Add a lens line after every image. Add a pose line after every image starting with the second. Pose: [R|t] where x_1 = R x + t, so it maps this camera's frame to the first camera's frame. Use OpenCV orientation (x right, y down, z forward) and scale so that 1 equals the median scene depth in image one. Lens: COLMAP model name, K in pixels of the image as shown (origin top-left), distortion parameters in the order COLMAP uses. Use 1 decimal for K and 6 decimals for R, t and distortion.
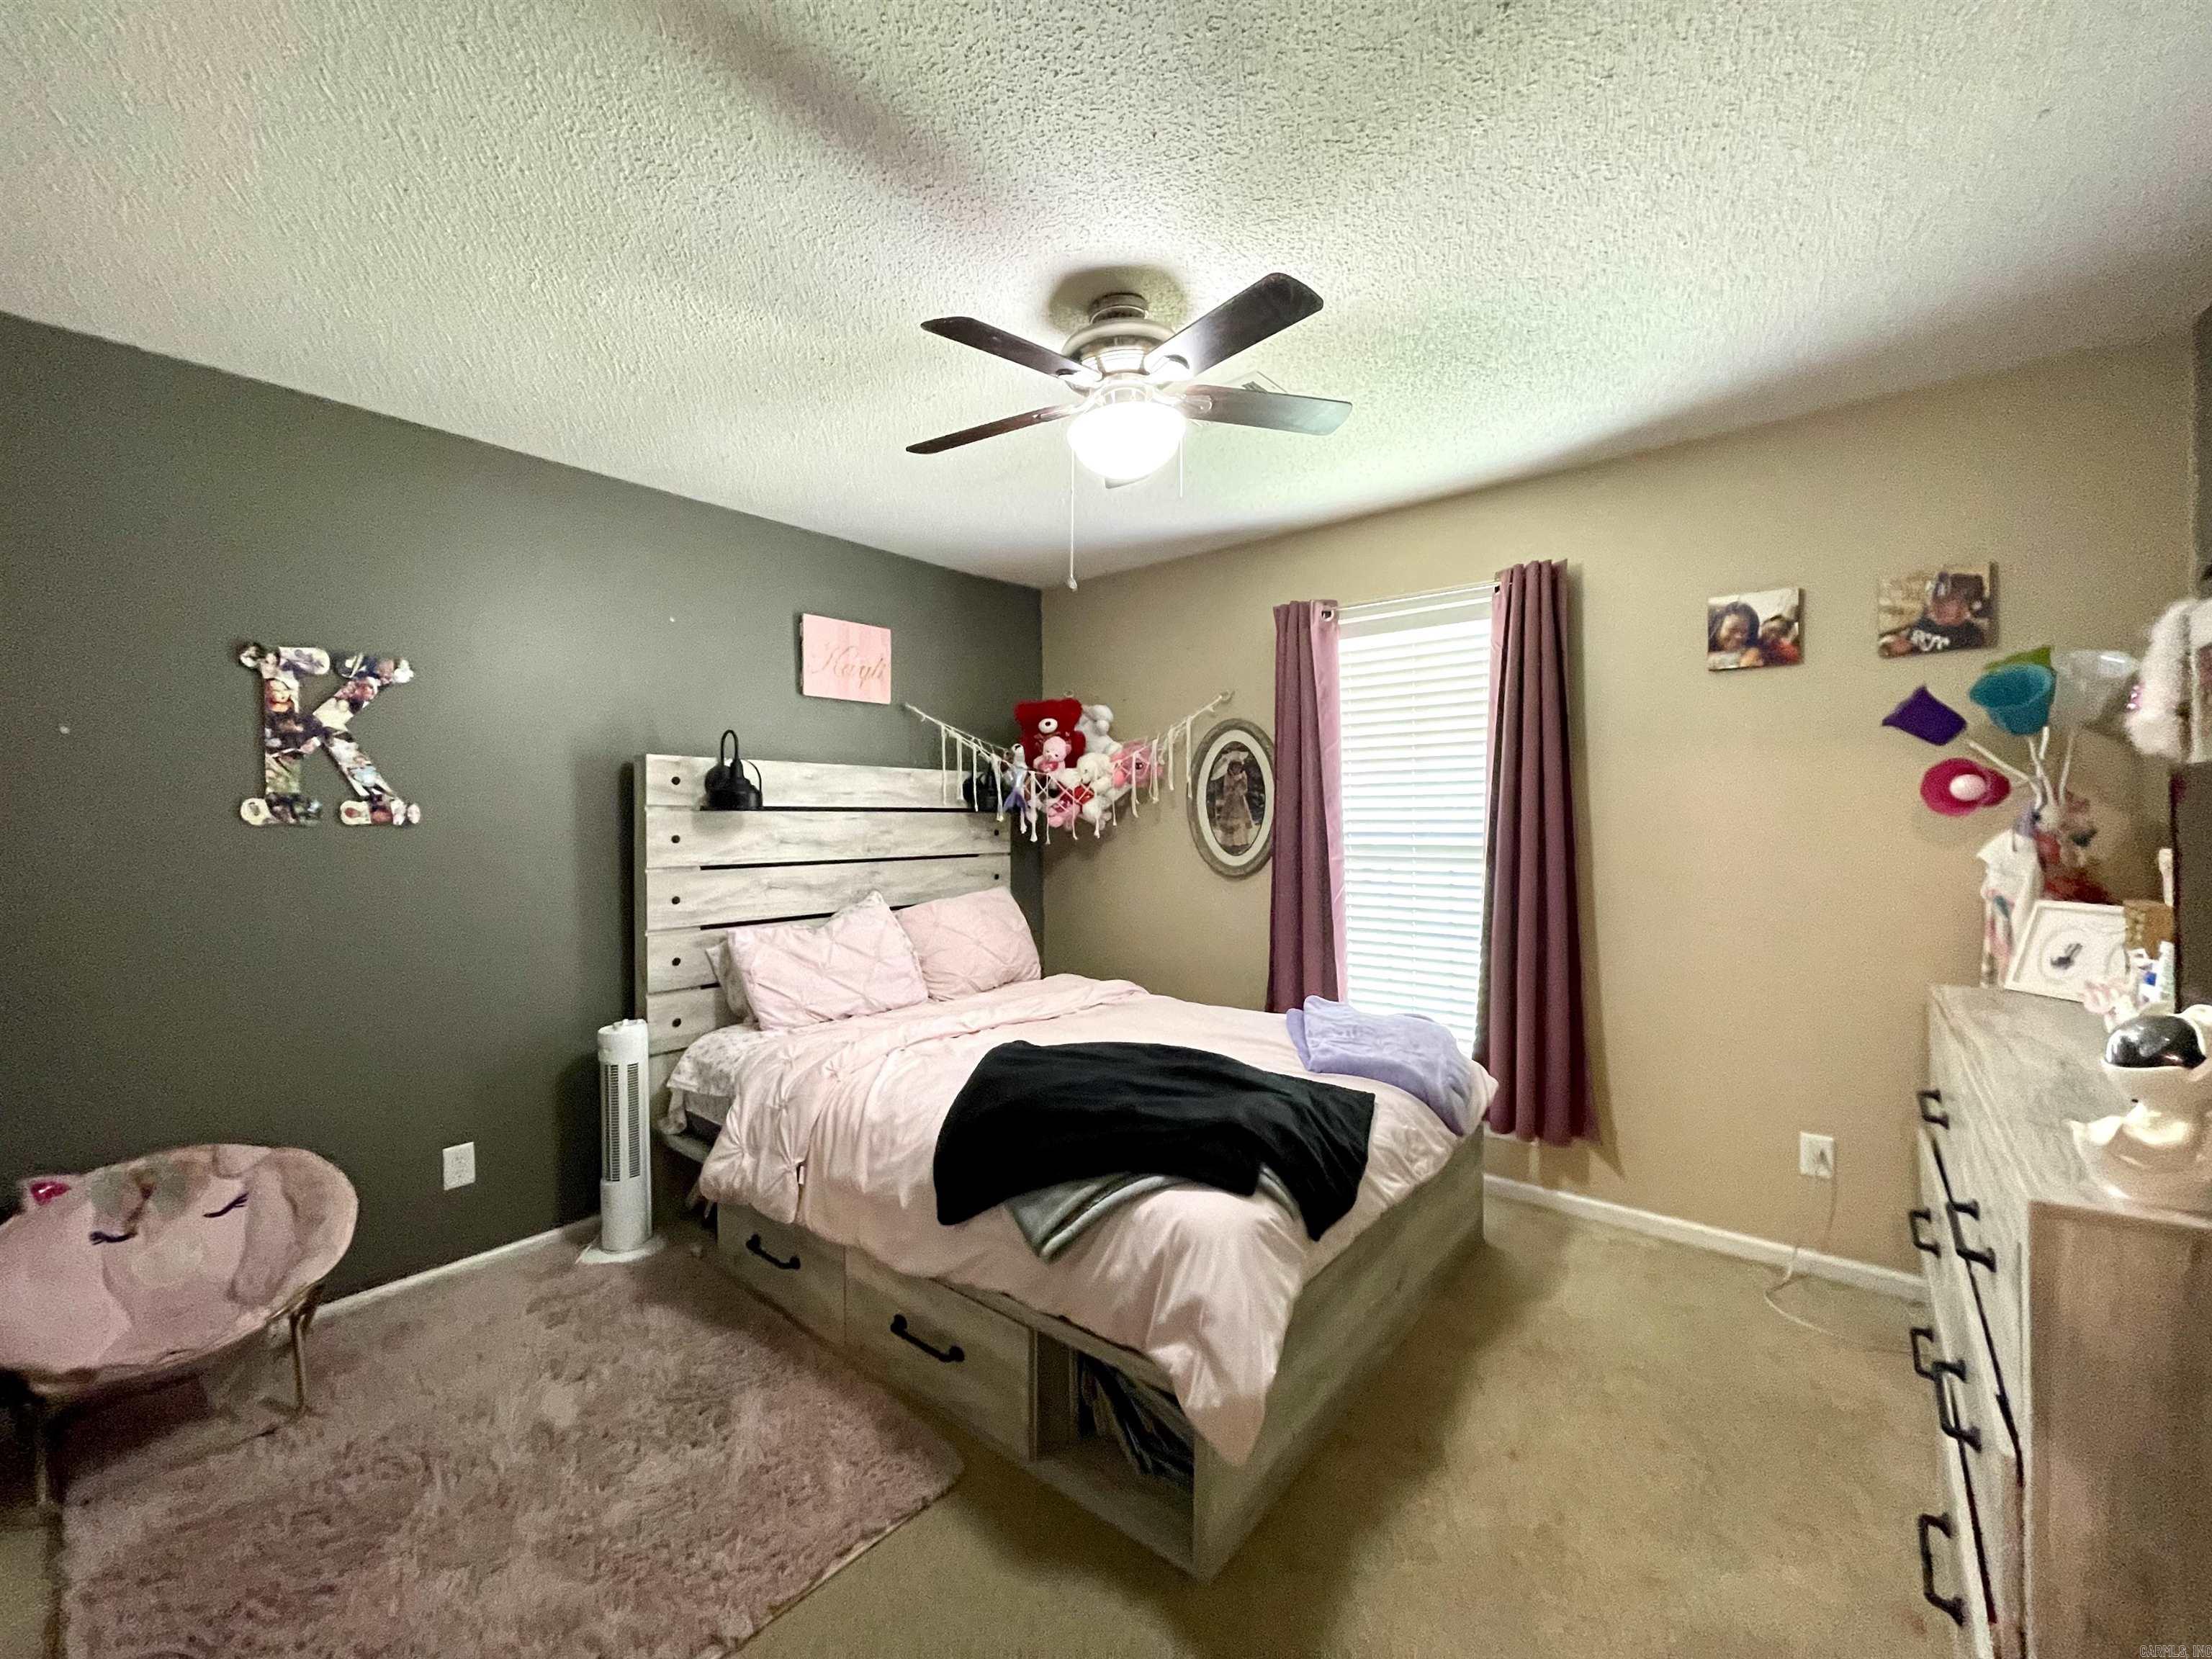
lens RADIAL K [[894.0, 0, 1102.1], [0, 894.0, 832.8], [0, 0, 1]] dist [0.000434, -0.000408]
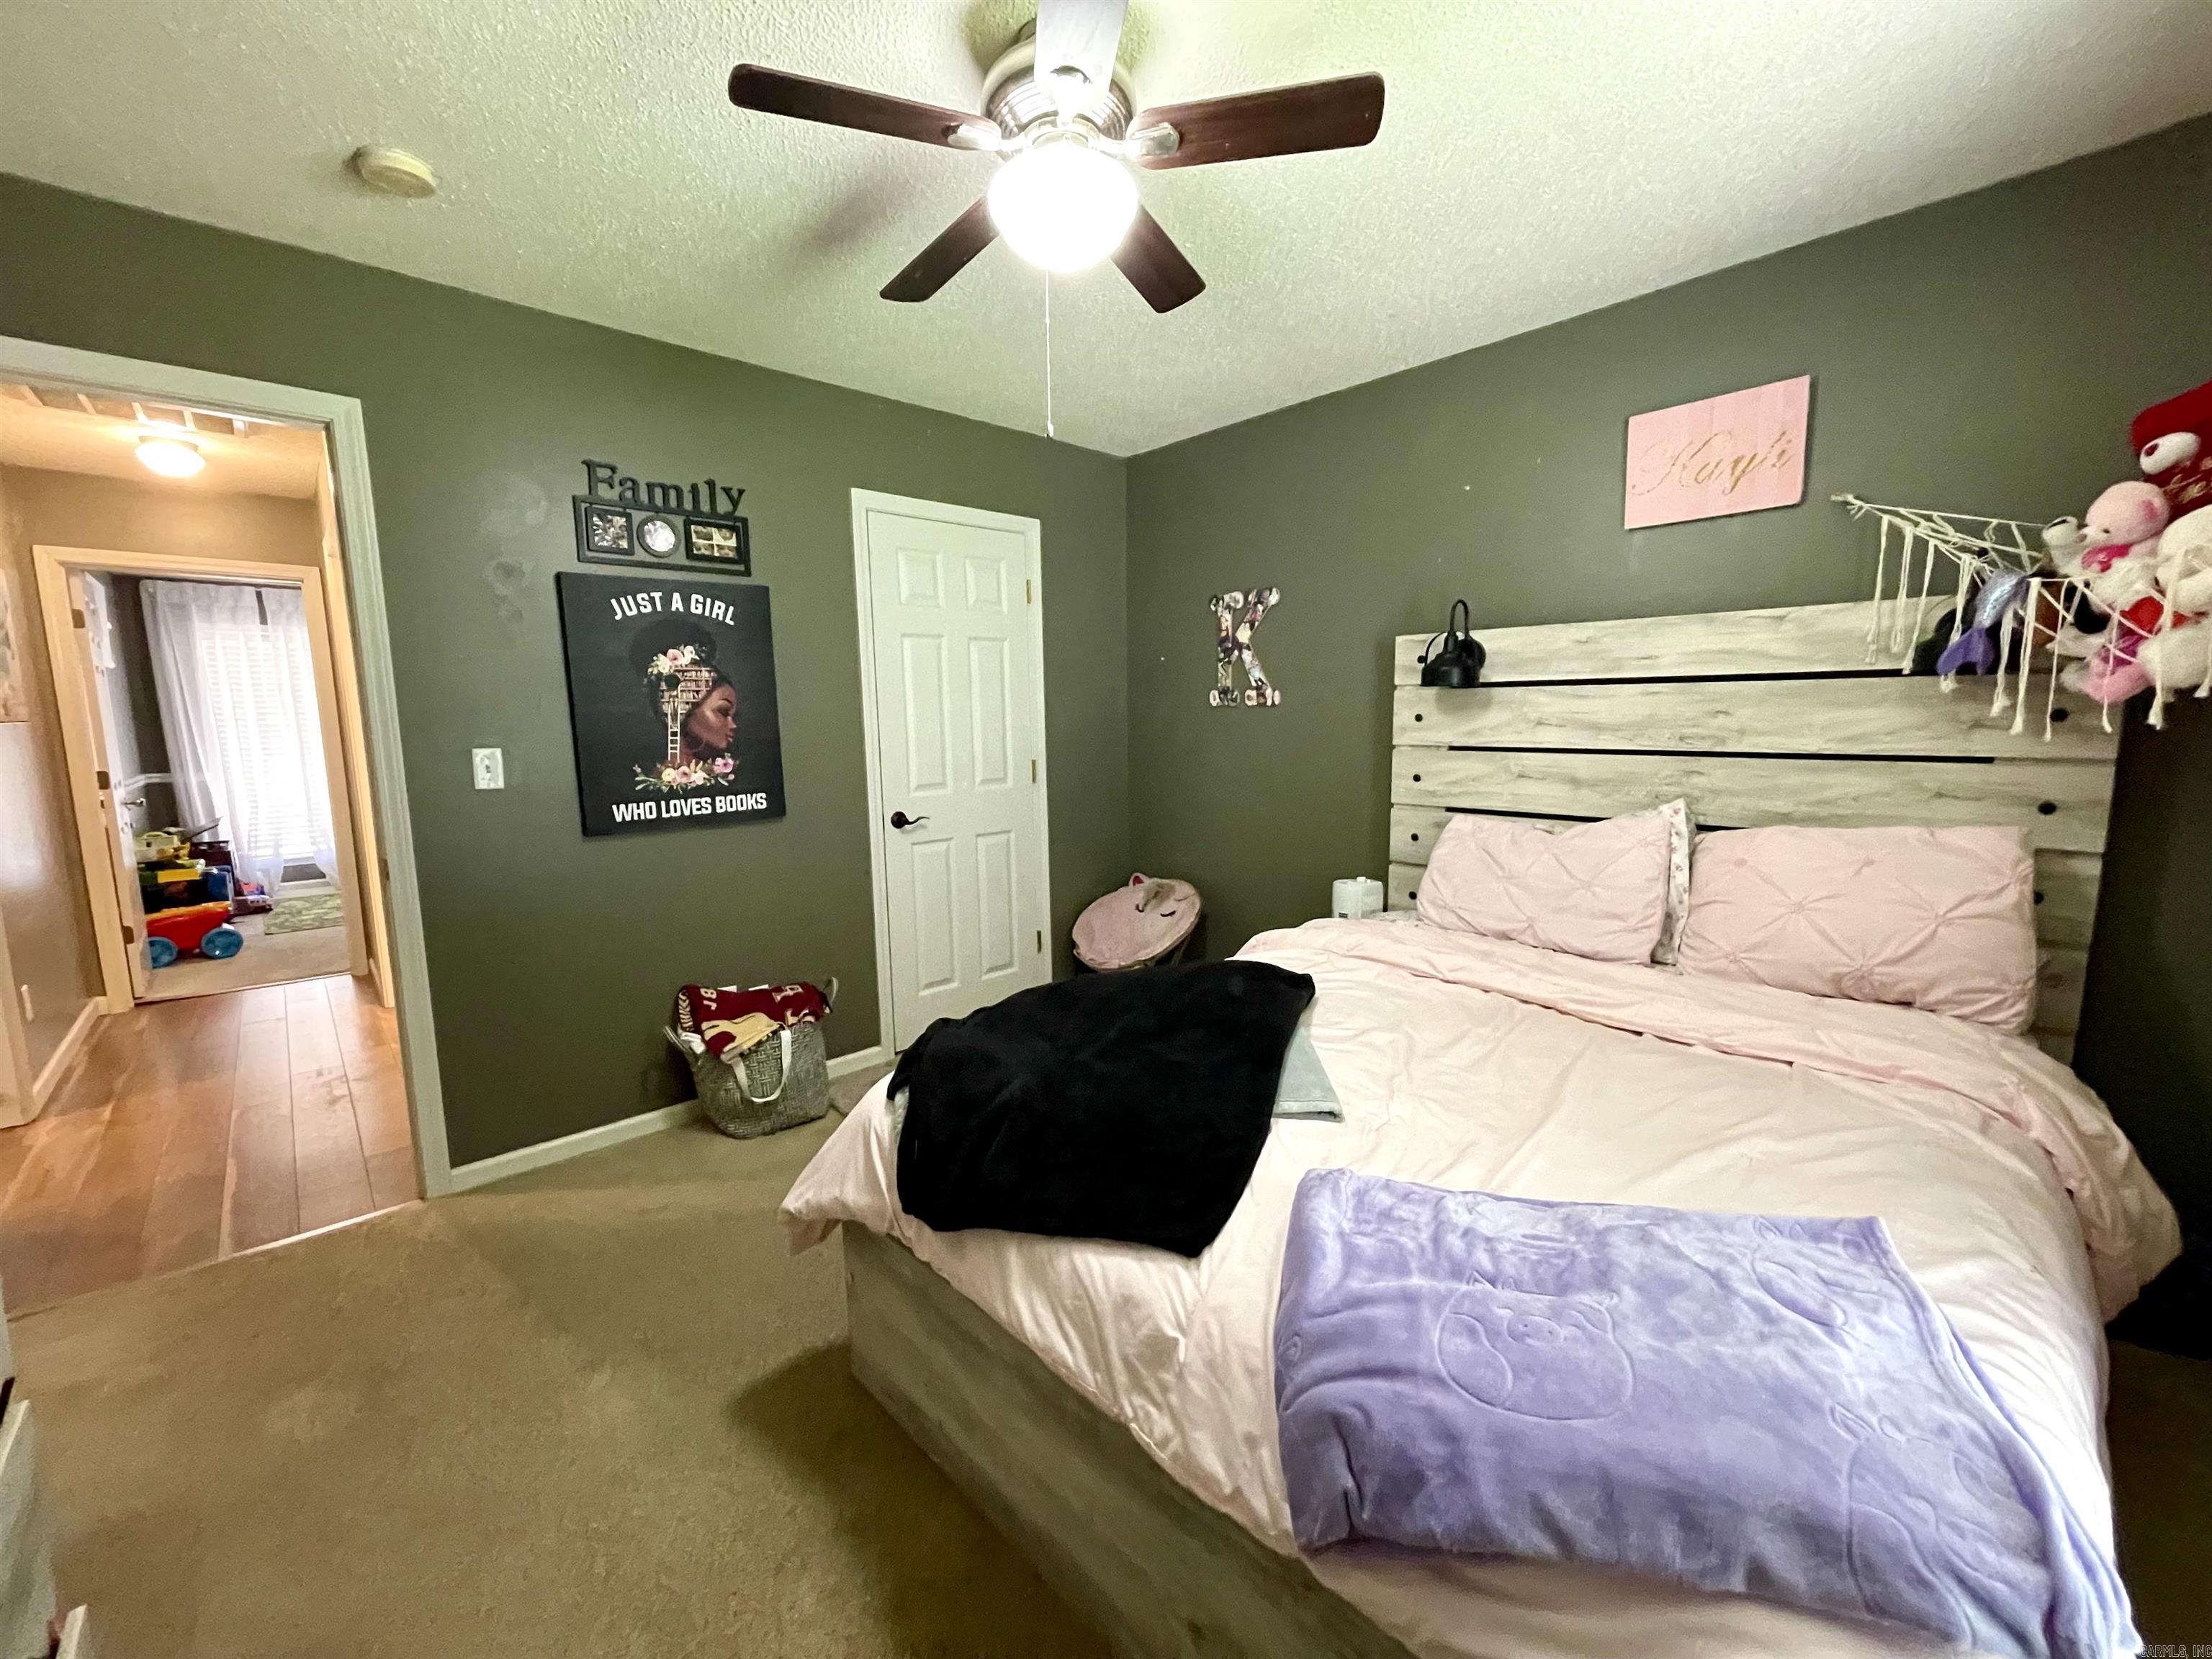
lens RADIAL K [[894.0, 0, 1107.6], [0, 894.0, 834.9], [0, 0, 1]] dist [0.000434, -0.000408]
pose [[-0.130541, 0.133530, -0.982410, 0.598865], [-0.008383, 0.990705, 0.135771, 0.003732], [0.991408, 0.025959, -0.128208, 0.792671]]
